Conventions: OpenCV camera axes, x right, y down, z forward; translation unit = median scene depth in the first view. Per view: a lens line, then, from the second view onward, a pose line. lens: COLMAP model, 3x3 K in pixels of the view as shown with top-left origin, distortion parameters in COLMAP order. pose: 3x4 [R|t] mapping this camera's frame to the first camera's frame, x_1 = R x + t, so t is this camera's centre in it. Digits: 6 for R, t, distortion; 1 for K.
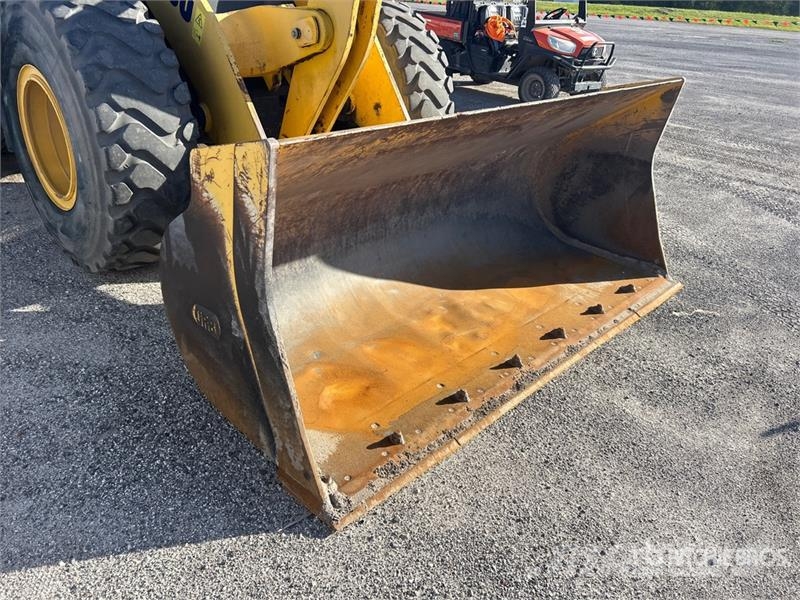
lens RADIAL K [[601.9, 0, 398.8], [0, 601.9, 284.4], [0, 0, 1]] dist [0.055607, -0.055848]
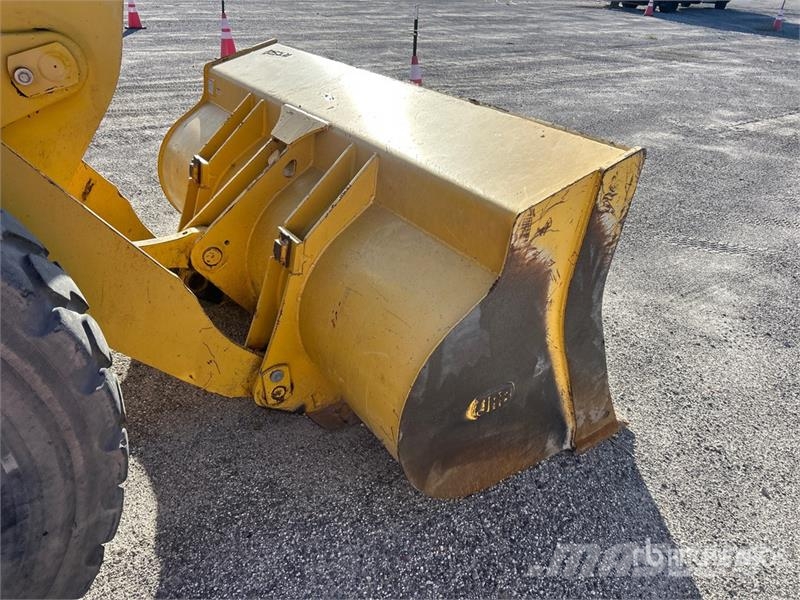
lens RADIAL K [[601.9, 0, 403.7], [0, 601.9, 296.0], [0, 0, 1]] dist [0.055607, -0.055848]
pose [[0.224223, -0.524874, 0.821116, -0.774111], [0.423390, 0.811364, 0.403025, -0.368511], [-0.877761, 0.257285, 0.404153, 0.570672]]
